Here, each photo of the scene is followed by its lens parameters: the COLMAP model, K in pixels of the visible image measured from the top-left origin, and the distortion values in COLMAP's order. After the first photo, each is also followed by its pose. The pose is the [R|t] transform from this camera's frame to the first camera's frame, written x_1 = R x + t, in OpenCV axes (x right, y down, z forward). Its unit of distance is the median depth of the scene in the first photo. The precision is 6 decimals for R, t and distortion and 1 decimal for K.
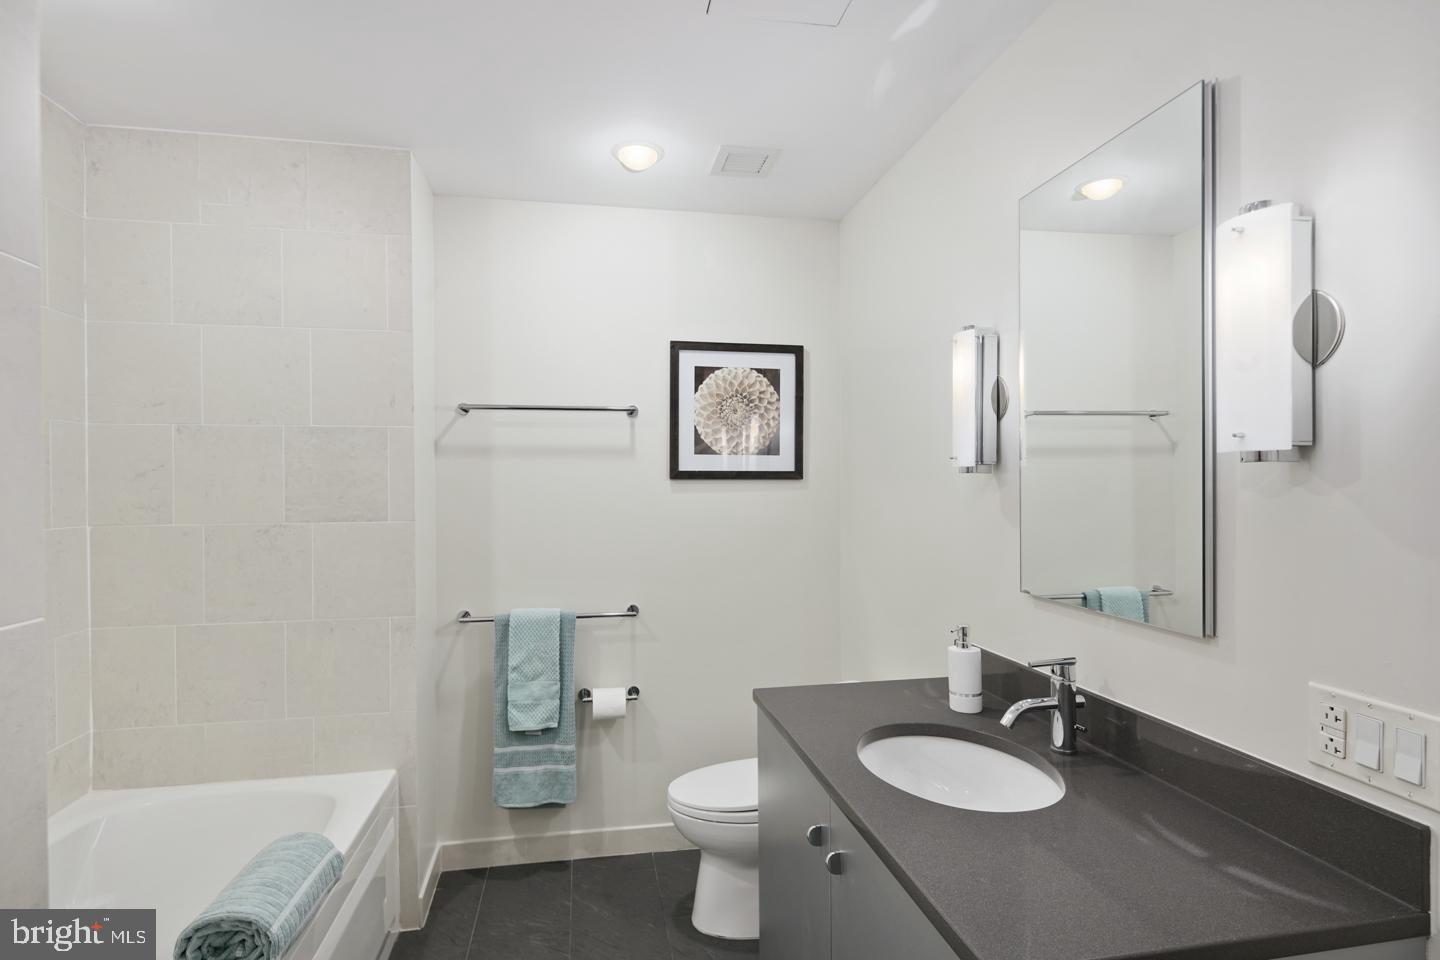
lens RADIAL K [[706.7, 0, 714.9], [0, 706.7, 485.0], [0, 0, 1]] dist [0.003572, 0.002221]
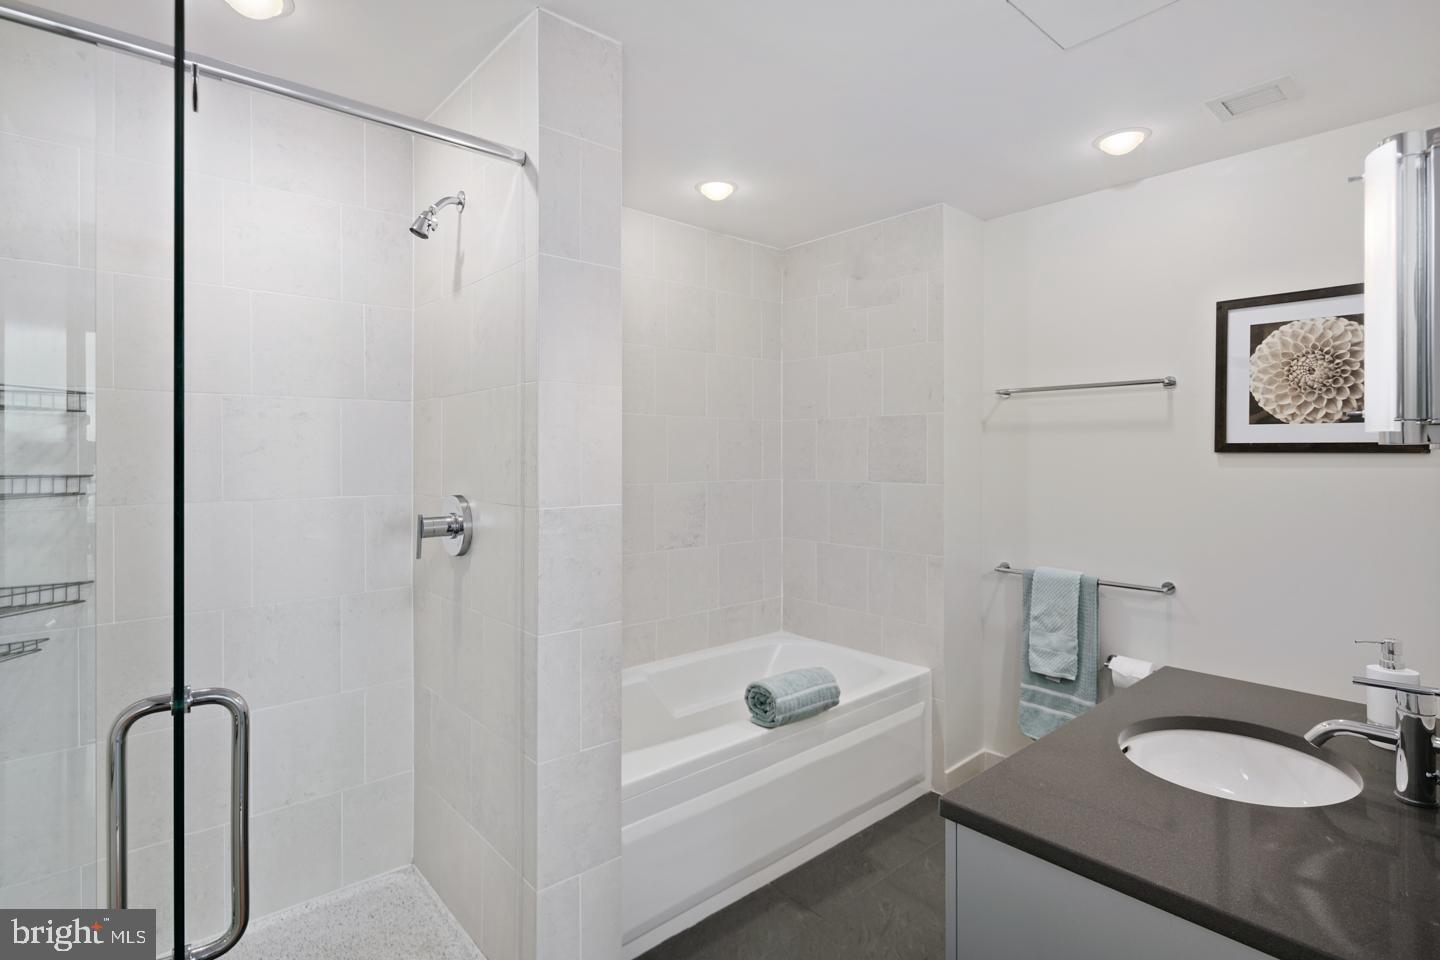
lens RADIAL K [[706.7, 0, 706.4], [0, 706.7, 451.7], [0, 0, 1]] dist [0.003572, 0.002221]
pose [[0.514346, 0.001611, -0.857581, 0.389862], [-0.005253, 0.999985, -0.001272, -0.004463], [0.857567, 0.005160, 0.514347, -0.043645]]
